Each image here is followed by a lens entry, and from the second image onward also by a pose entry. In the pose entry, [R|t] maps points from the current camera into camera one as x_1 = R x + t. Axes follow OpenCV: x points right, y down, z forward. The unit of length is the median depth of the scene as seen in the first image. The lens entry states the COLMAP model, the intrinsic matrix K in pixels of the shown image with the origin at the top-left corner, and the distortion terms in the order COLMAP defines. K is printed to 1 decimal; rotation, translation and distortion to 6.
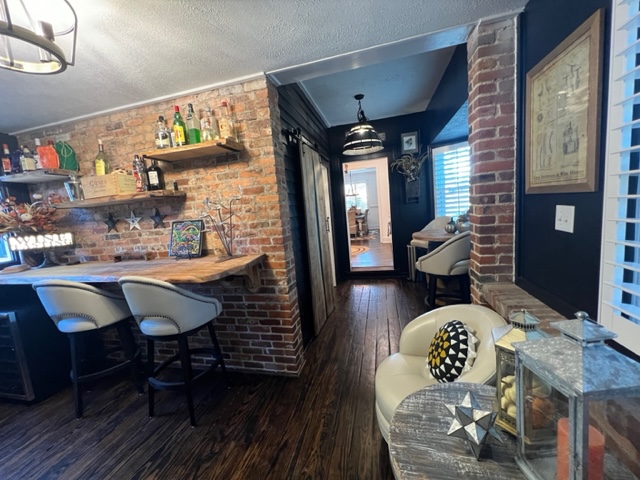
lens RADIAL K [[258.2, 0, 316.1], [0, 258.2, 238.7], [0, 0, 1]] dist [0.001893, -0.000092]
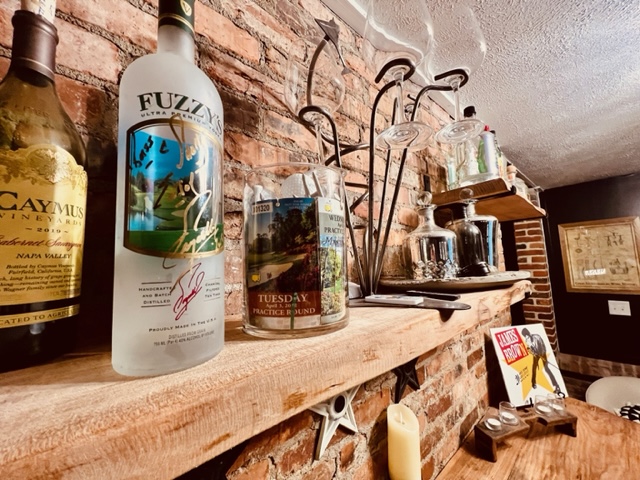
lens RADIAL K [[257.4, 0, 318.9], [0, 257.4, 239.7], [0, 0, 1]] dist [-0.000326, 0.000023]
pose [[0.559056, 0.155920, 0.814337, -1.024816], [0.094984, 0.963649, -0.249716, -0.165452], [-0.823671, 0.216955, 0.523924, 0.962124]]
